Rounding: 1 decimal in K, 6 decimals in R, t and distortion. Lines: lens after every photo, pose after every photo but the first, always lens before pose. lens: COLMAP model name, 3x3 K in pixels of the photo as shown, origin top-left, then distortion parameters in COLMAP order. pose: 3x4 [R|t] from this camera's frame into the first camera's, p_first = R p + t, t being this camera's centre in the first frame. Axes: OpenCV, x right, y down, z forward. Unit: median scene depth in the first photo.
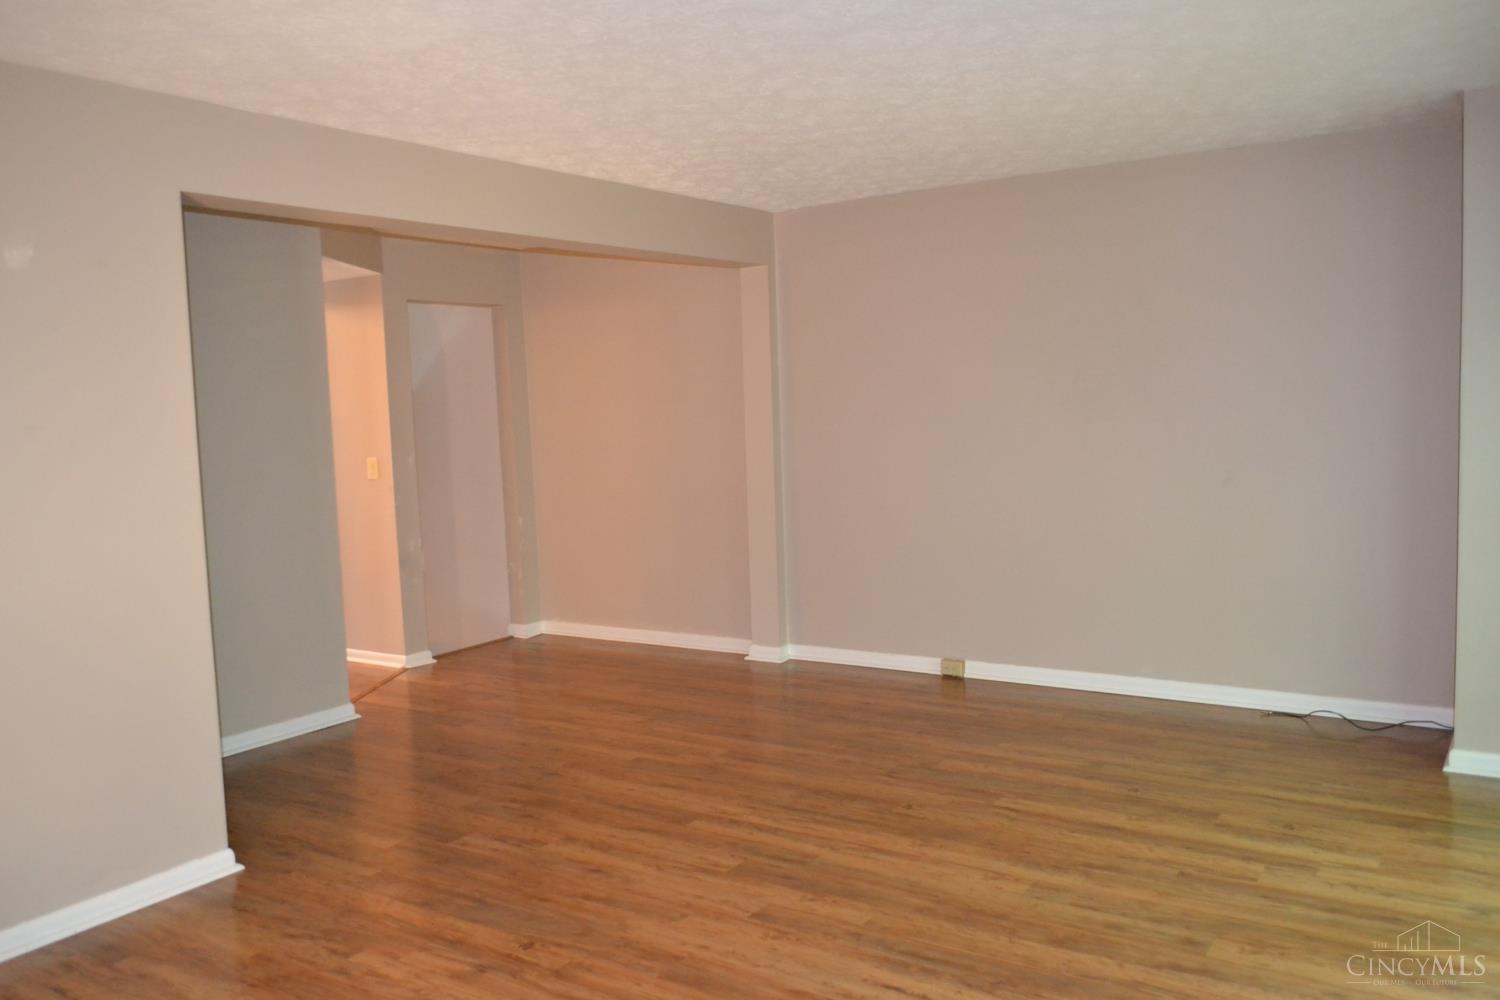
lens RADIAL K [[1187.6, 0, 750.0], [0, 1187.6, 500.0], [0, 0, 1]] dist [-0.015288, 0.009775]
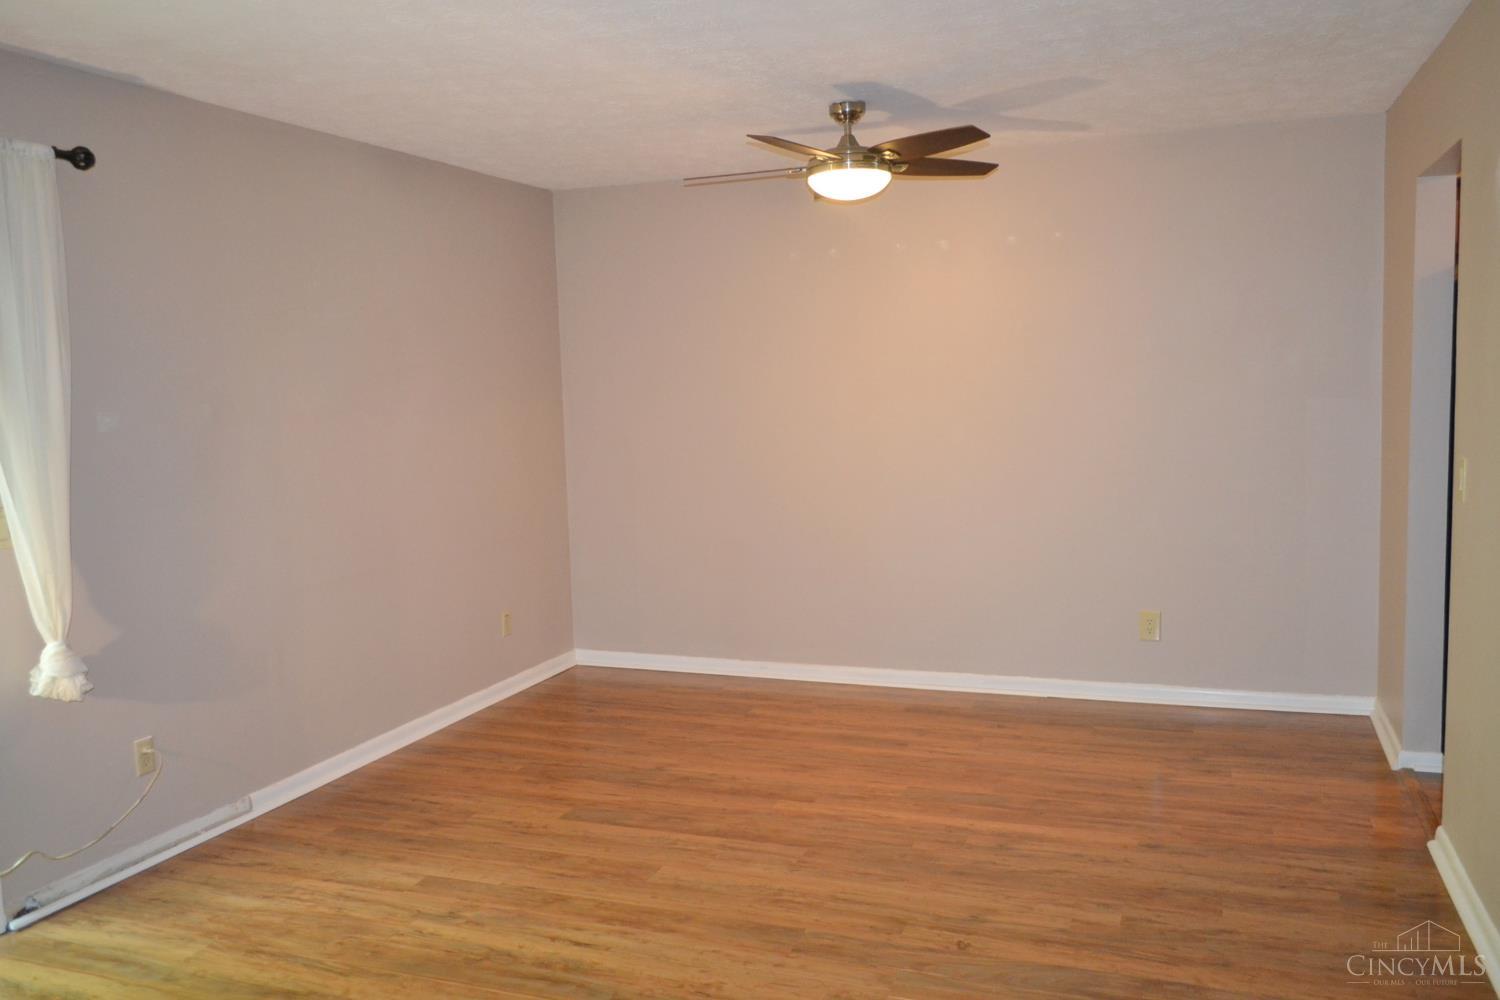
lens RADIAL K [[1187.6, 0, 750.0], [0, 1187.6, 500.0], [0, 0, 1]] dist [-0.015288, 0.009775]
pose [[-0.972776, 0.090192, -0.213475, 0.116004], [0.049441, 0.980722, 0.189052, -0.127129], [0.226411, 0.173351, -0.958482, 1.404569]]
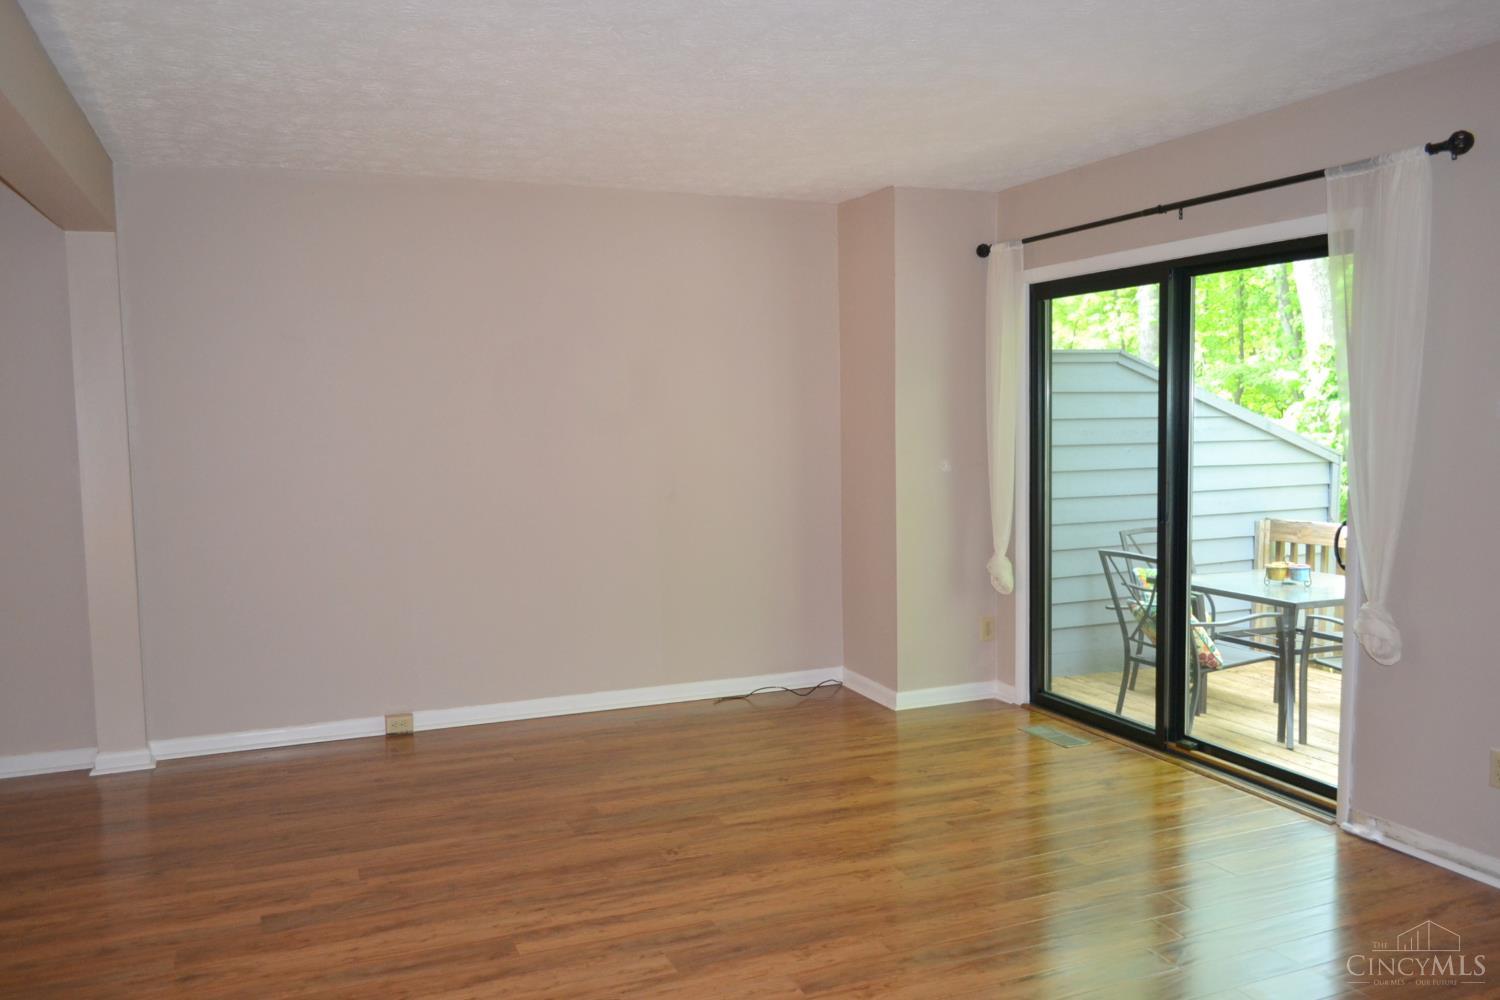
lens RADIAL K [[1187.6, 0, 750.0], [0, 1187.6, 500.0], [0, 0, 1]] dist [-0.015288, 0.009775]
pose [[0.562033, -0.038333, 0.826226, -0.585841], [0.066493, 0.997786, 0.001061, -0.009450], [-0.824438, 0.054342, 0.563338, 0.424323]]
